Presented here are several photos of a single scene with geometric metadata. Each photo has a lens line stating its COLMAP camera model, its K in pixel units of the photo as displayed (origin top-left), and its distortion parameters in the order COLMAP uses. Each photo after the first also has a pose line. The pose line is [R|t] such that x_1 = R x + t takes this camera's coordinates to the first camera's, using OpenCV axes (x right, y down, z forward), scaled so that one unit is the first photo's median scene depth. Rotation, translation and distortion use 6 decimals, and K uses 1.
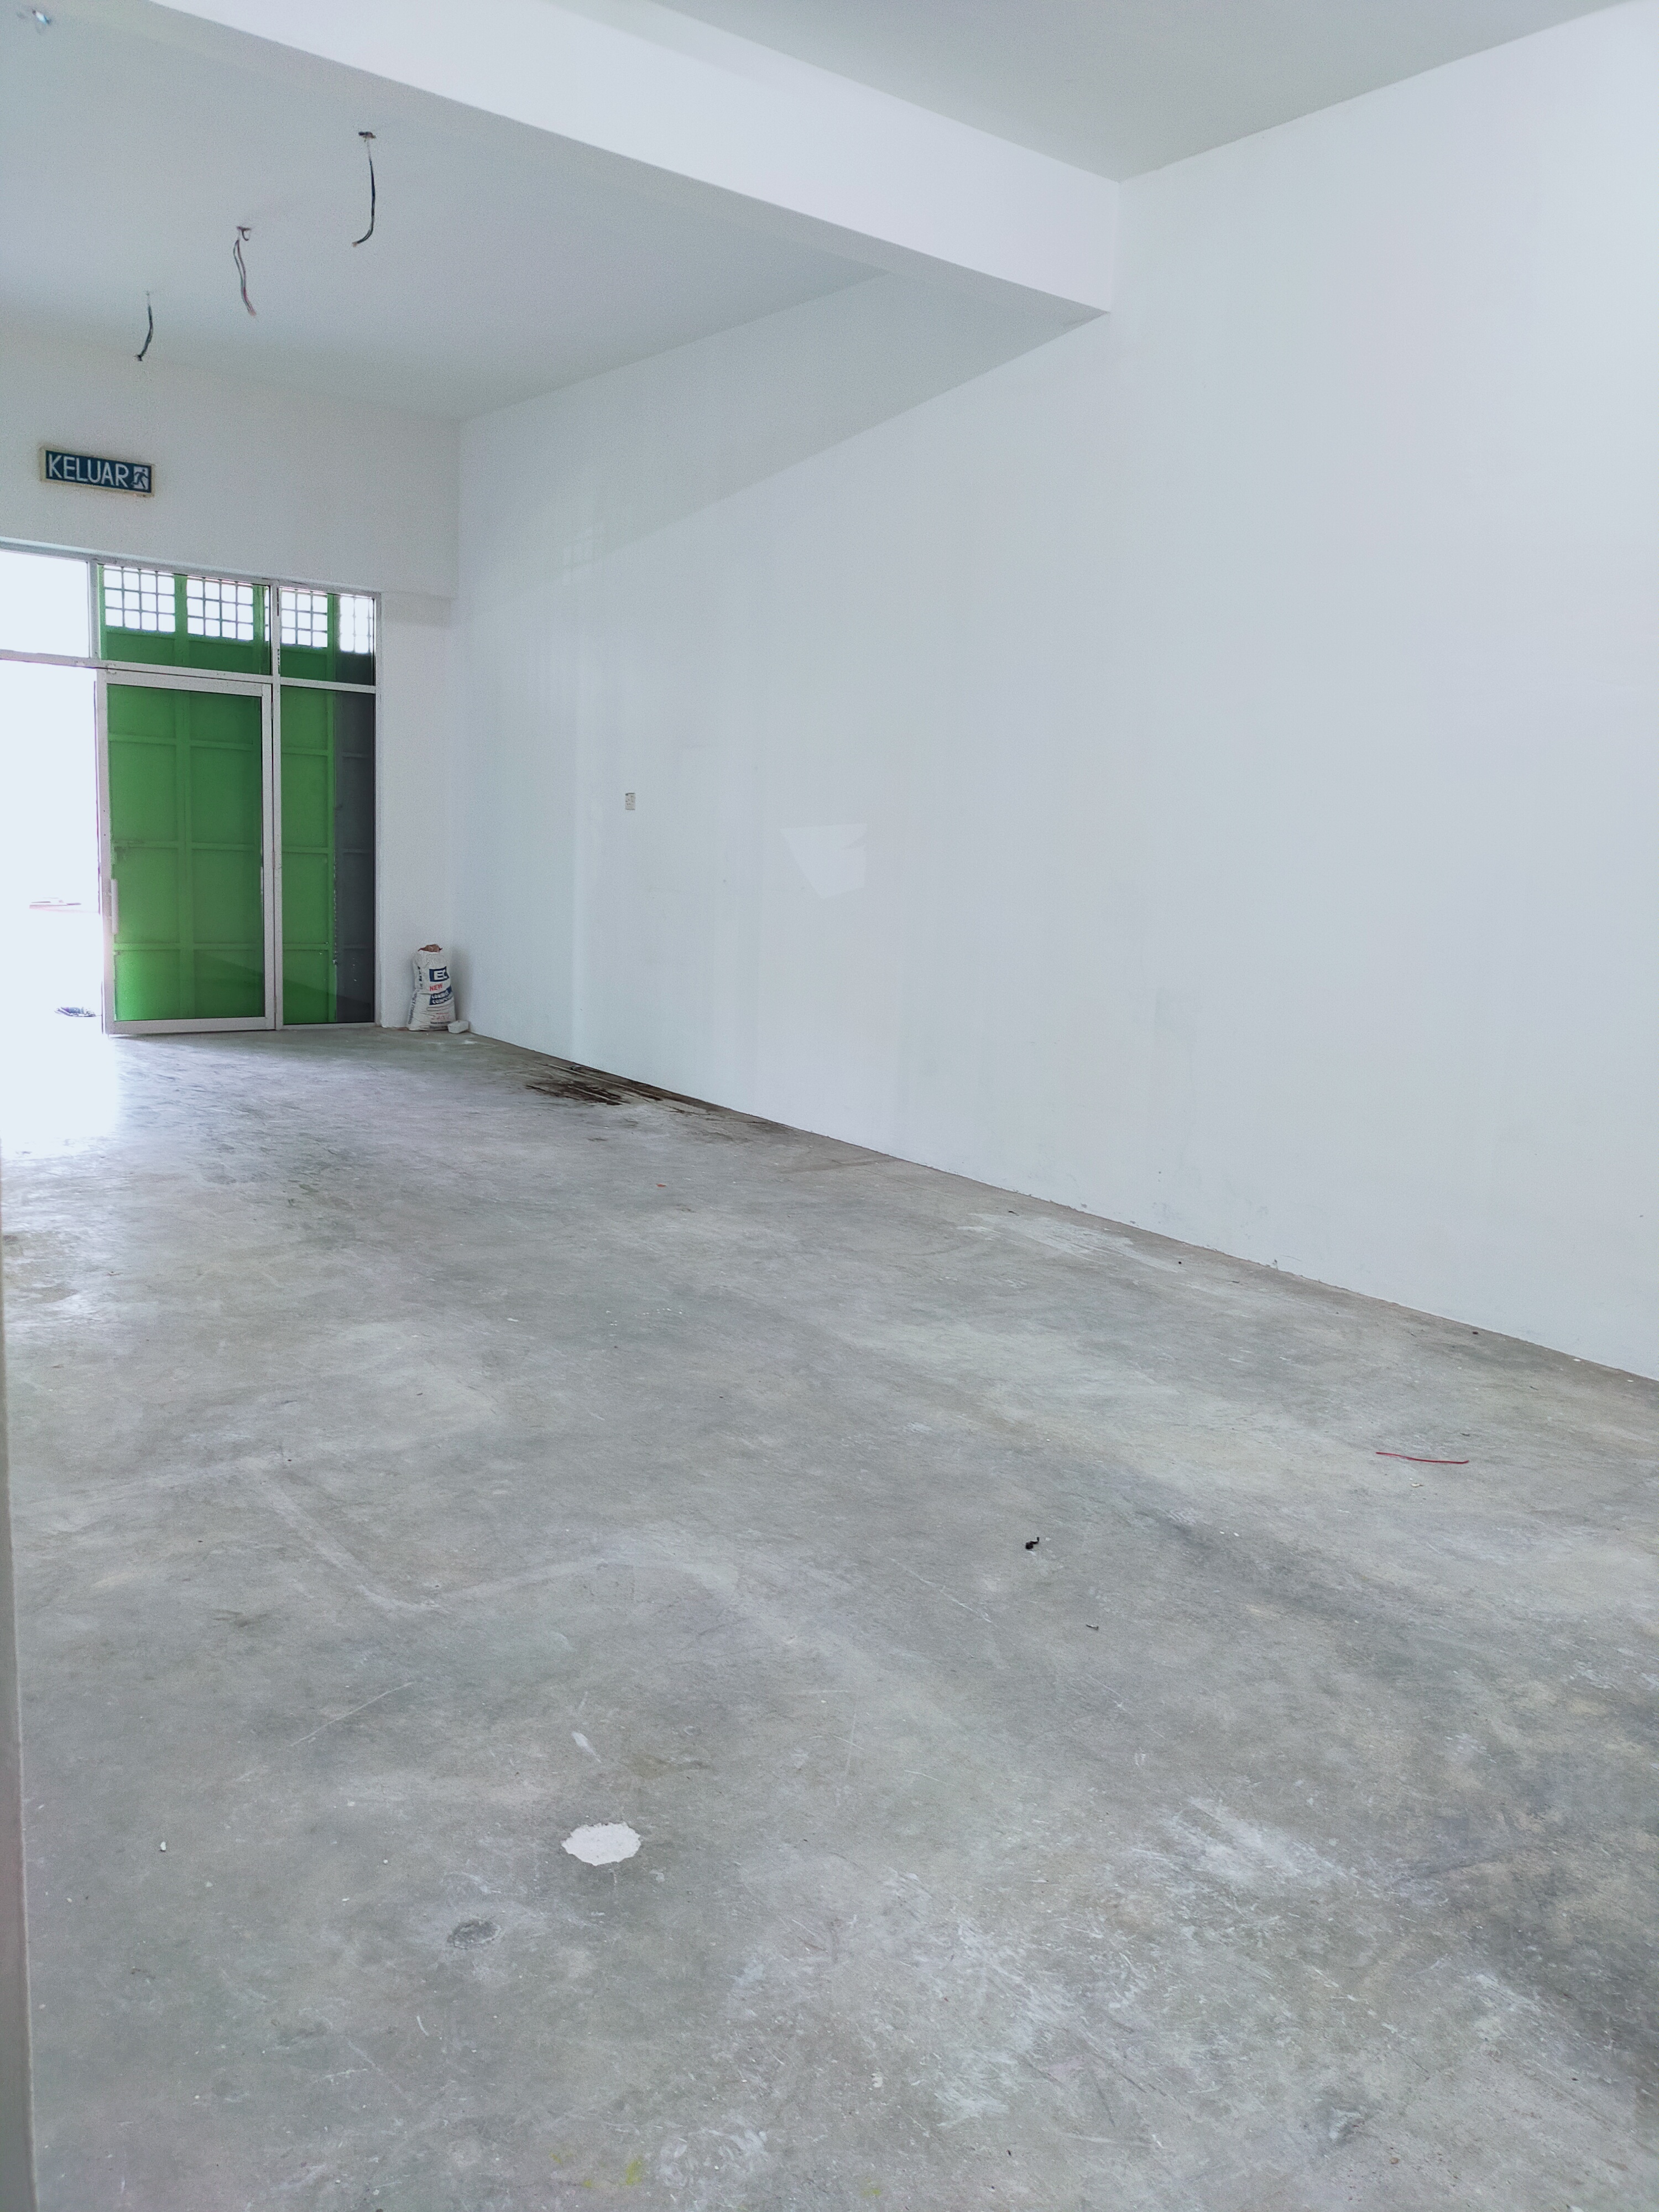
lens RADIAL K [[1692.8, 0, 869.0], [0, 1692.8, 1113.5], [0, 0, 1]] dist [0.053751, -0.059949]
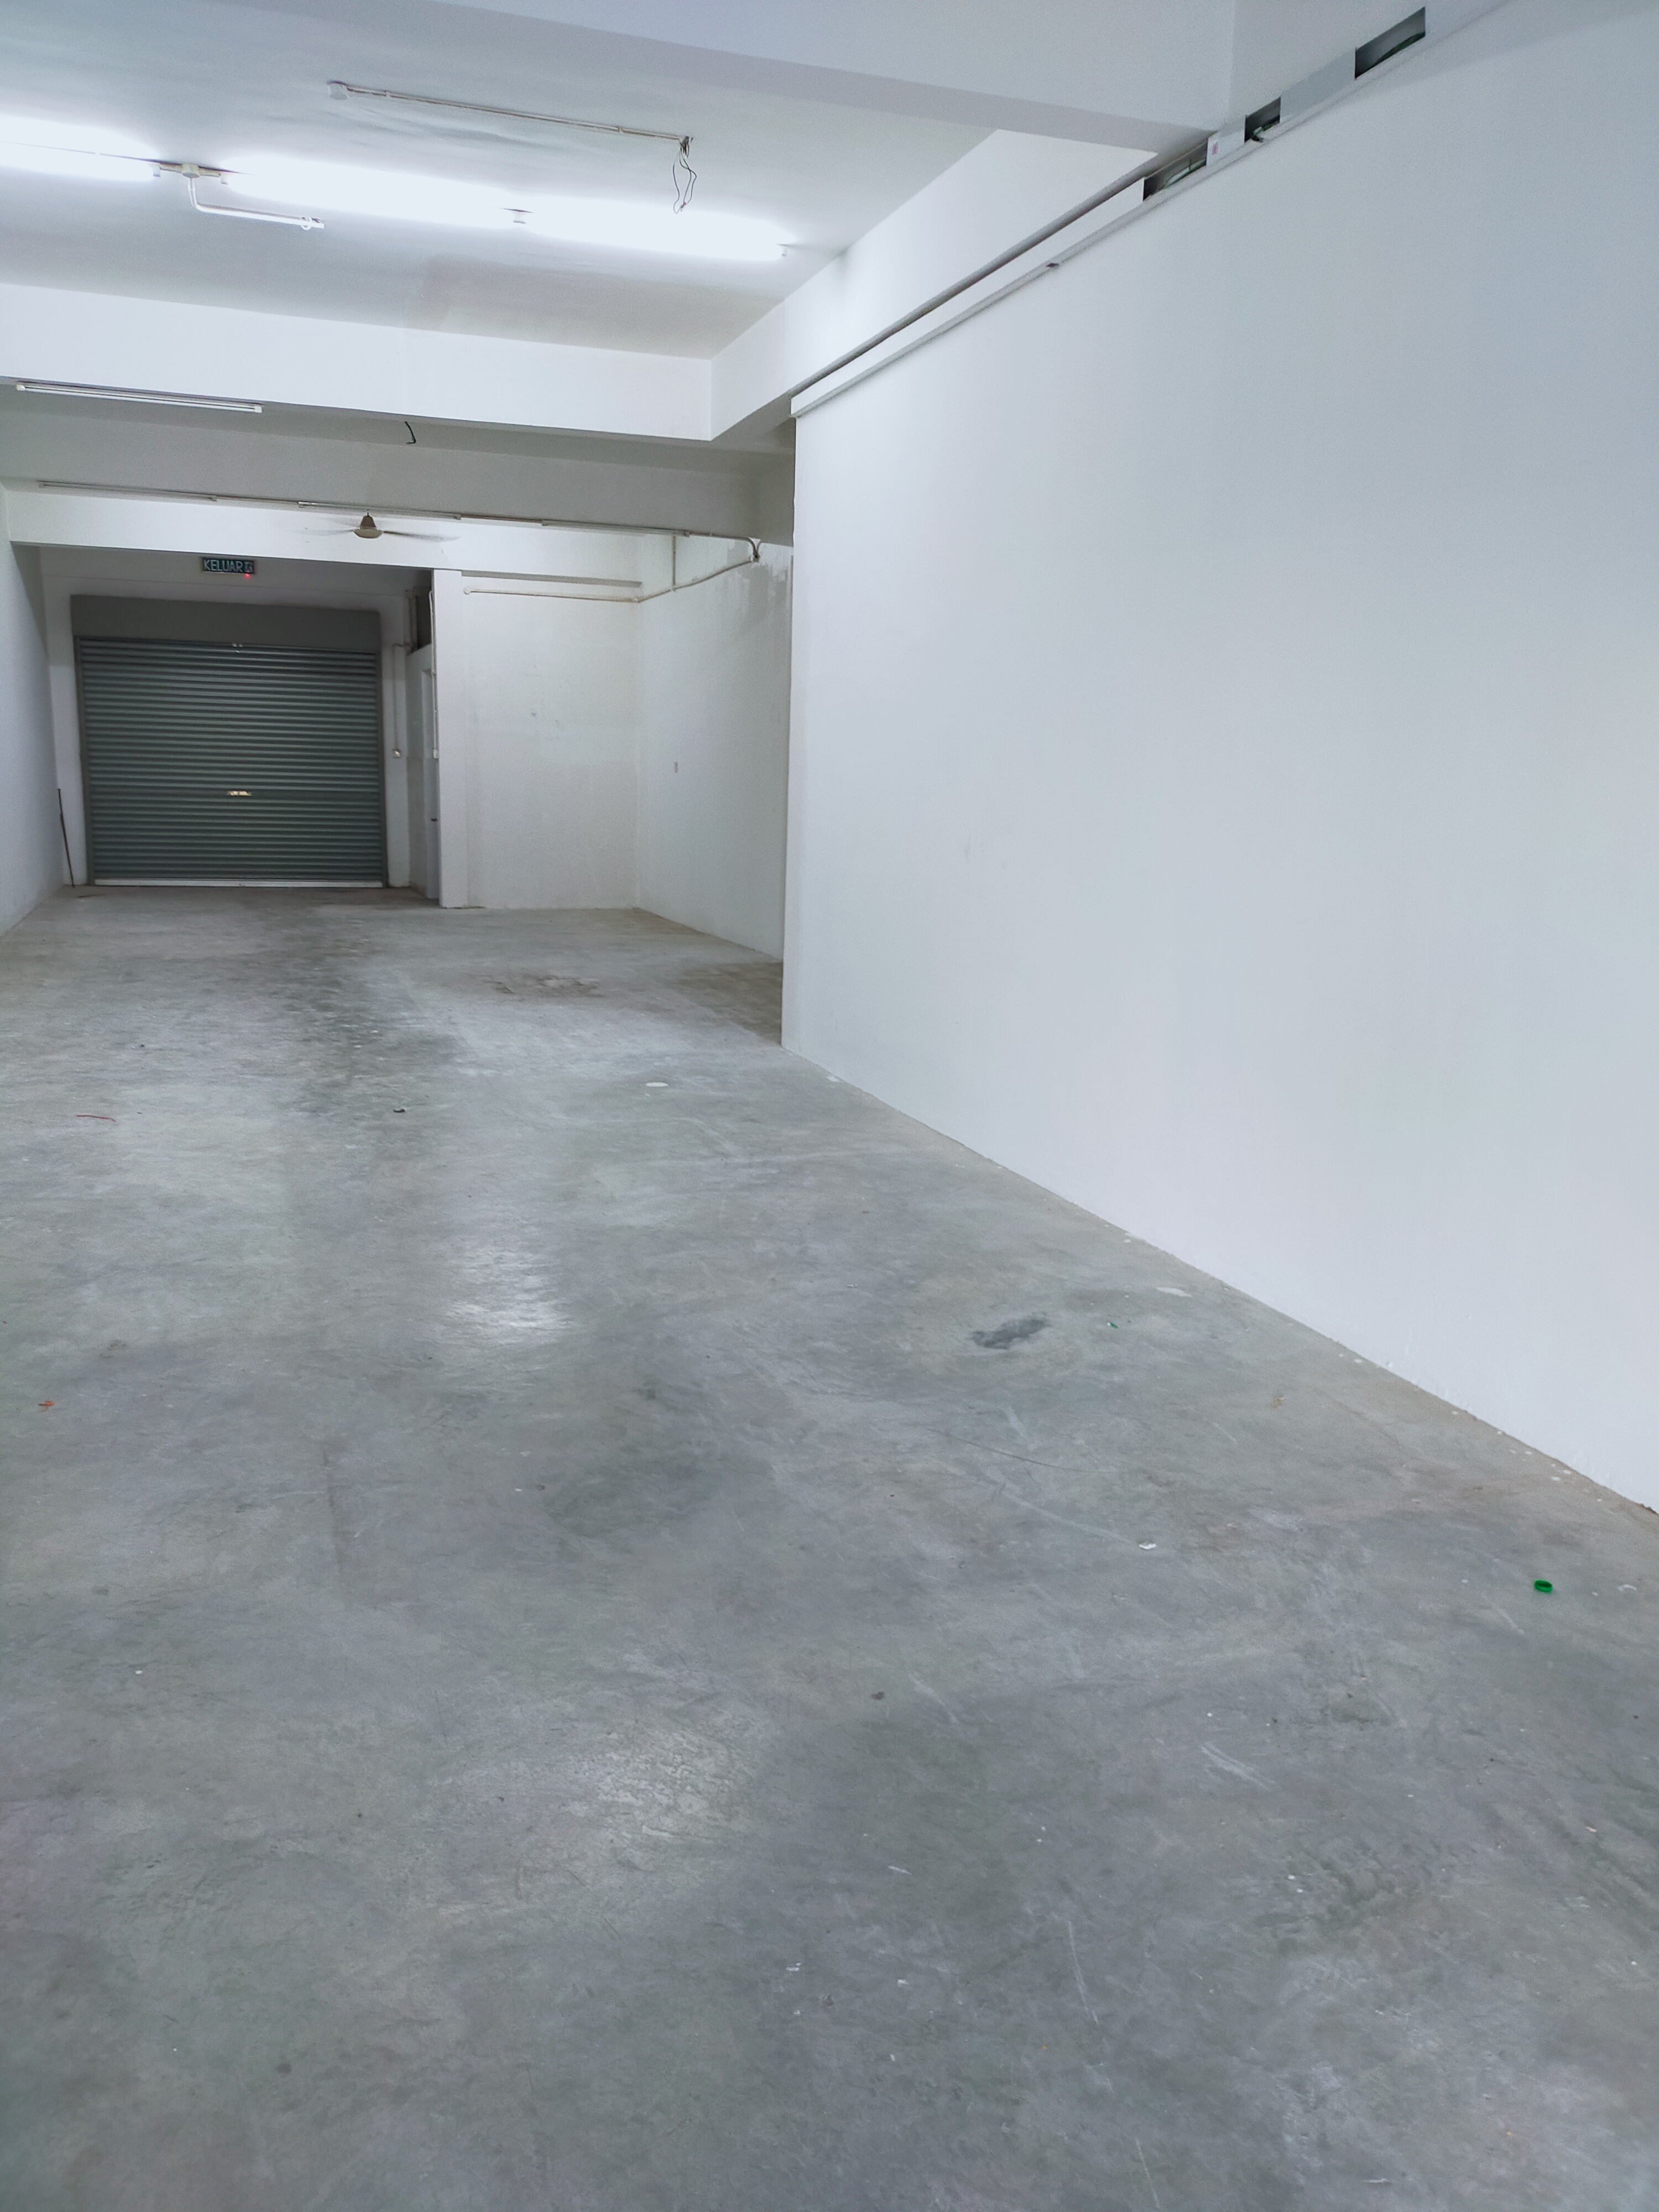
lens RADIAL K [[1692.8, 0, 869.0], [0, 1692.8, 1113.5], [0, 0, 1]] dist [0.053751, -0.059949]
pose [[-0.951271, -0.137571, 0.275967, -0.856941], [-0.027859, 0.929645, 0.367402, -0.437346], [-0.307095, 0.341811, -0.888177, 2.221994]]
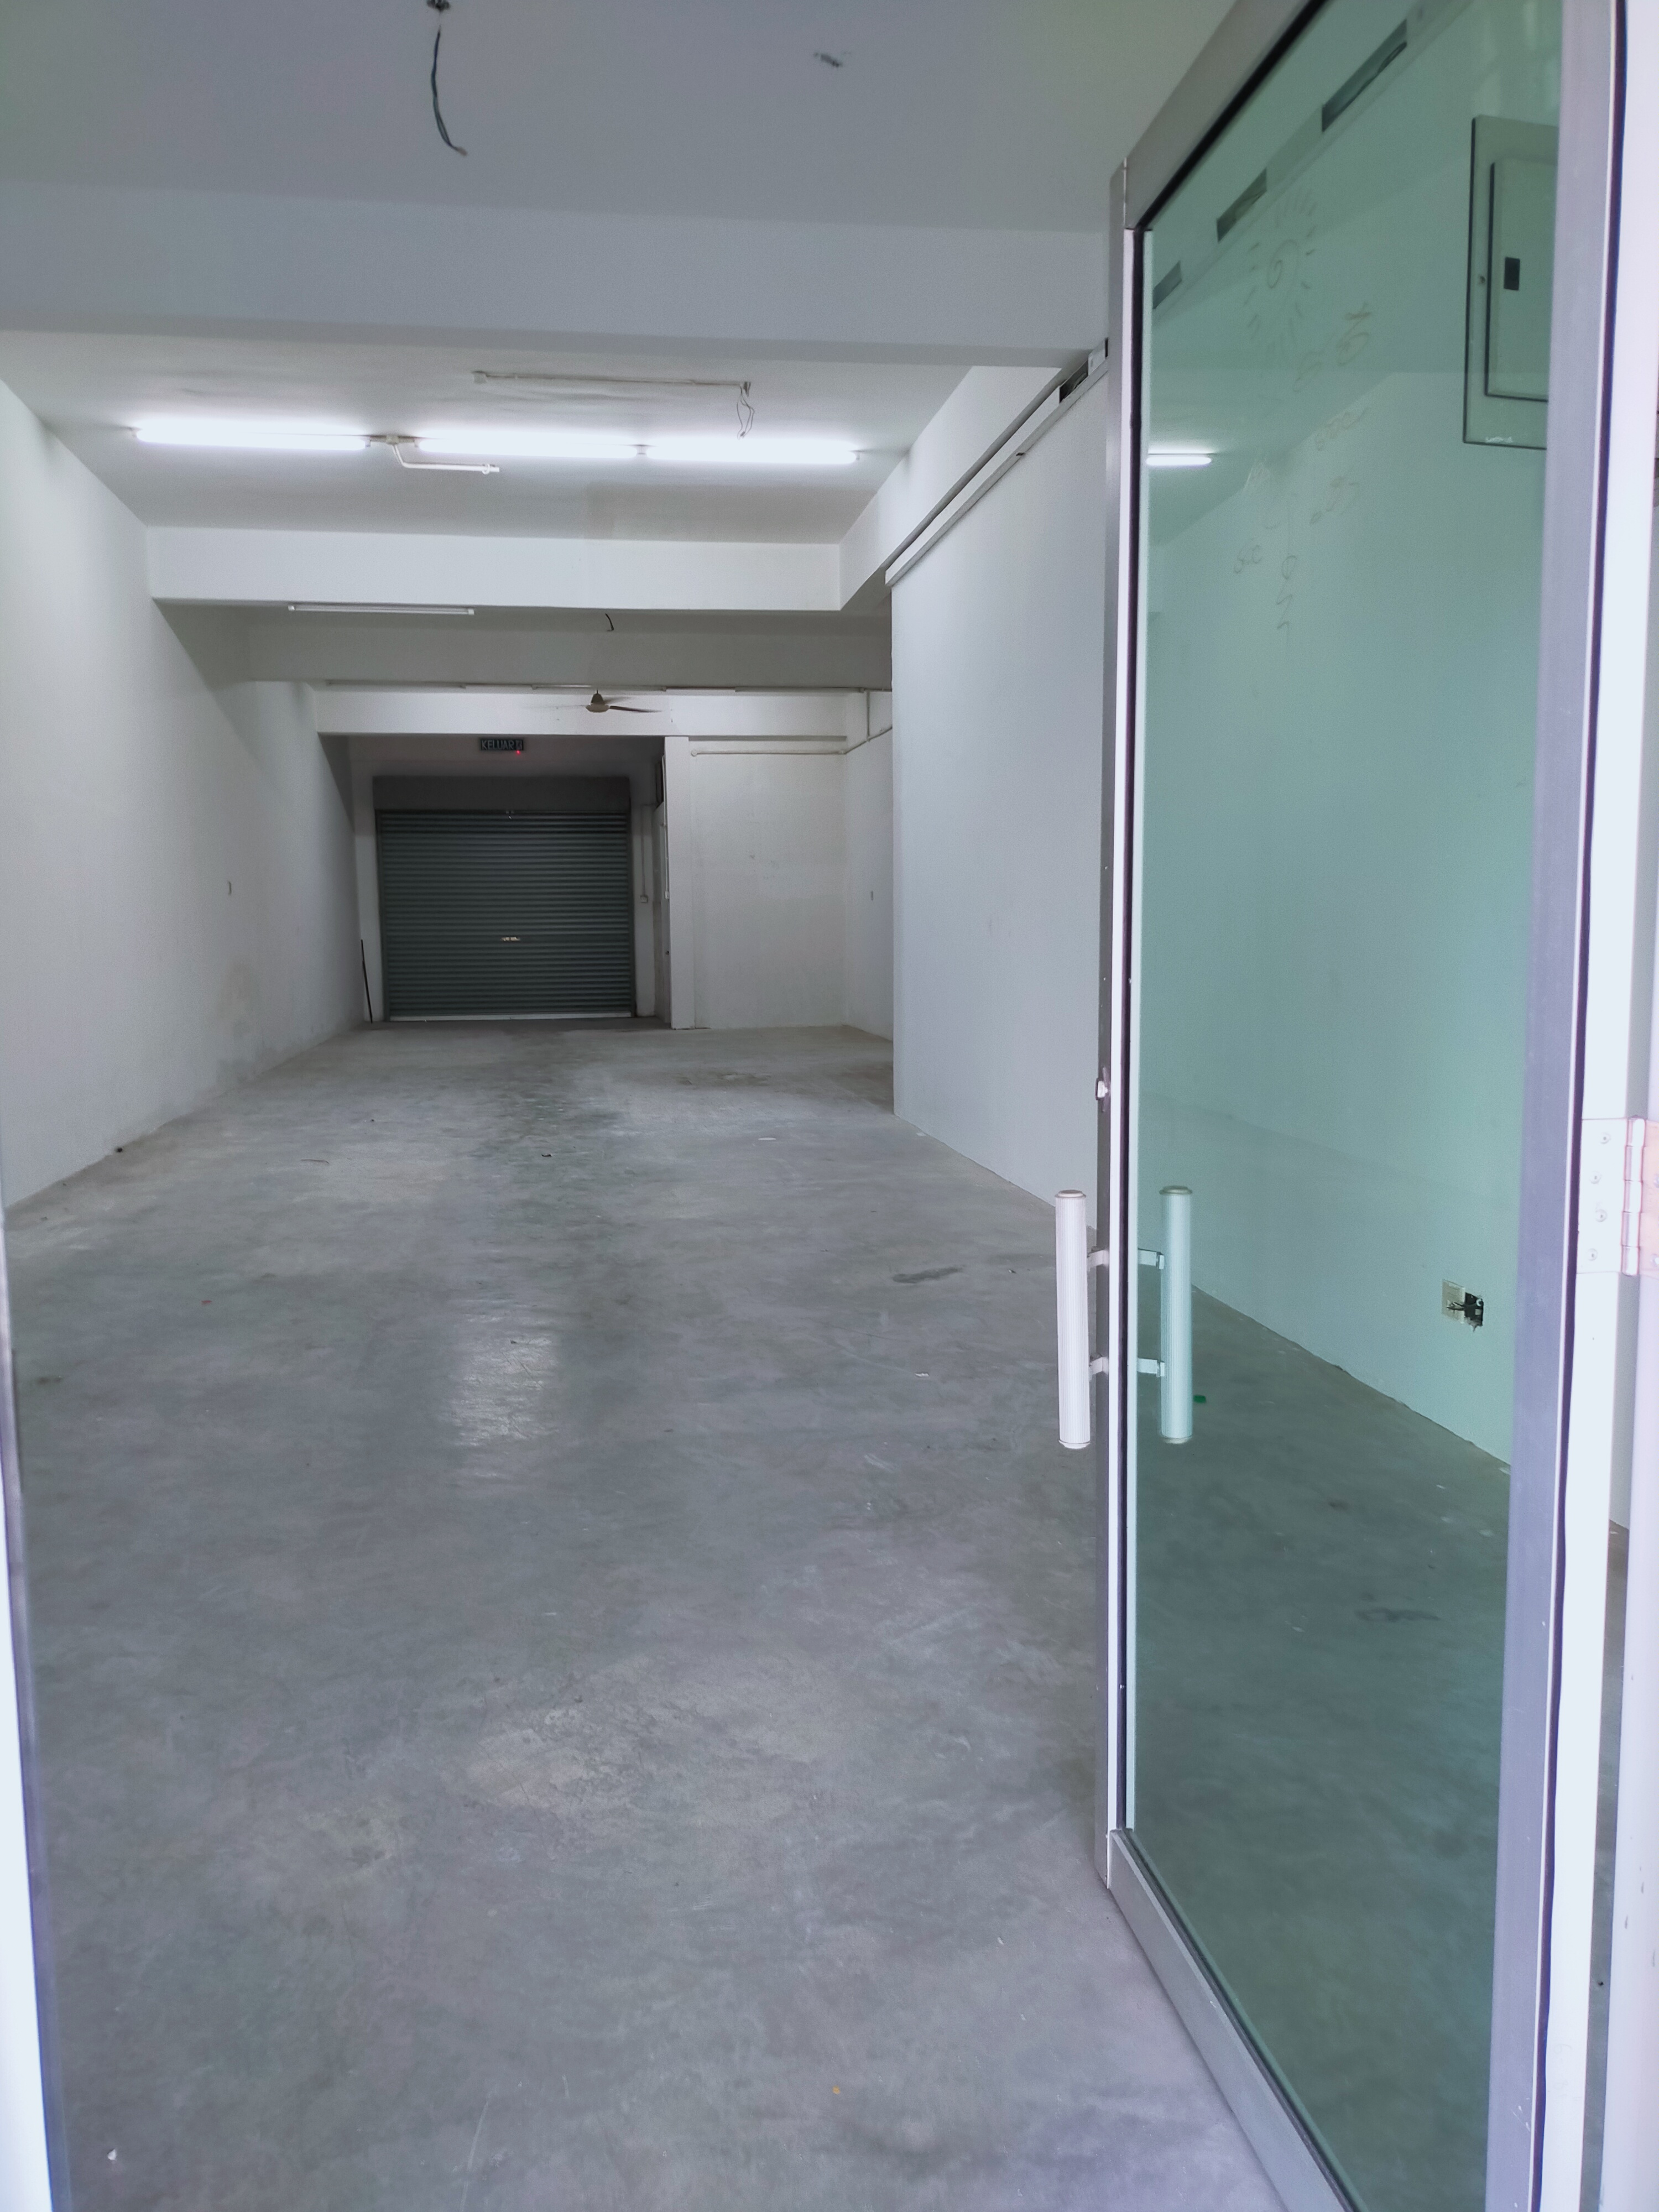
lens RADIAL K [[1692.8, 0, 869.0], [0, 1692.8, 1113.5], [0, 0, 1]] dist [0.053751, -0.059949]
pose [[-0.888136, -0.094358, 0.449790, -1.235272], [0.042237, 0.957796, 0.284329, -0.429146], [-0.457635, 0.271521, -0.846668, 2.433107]]
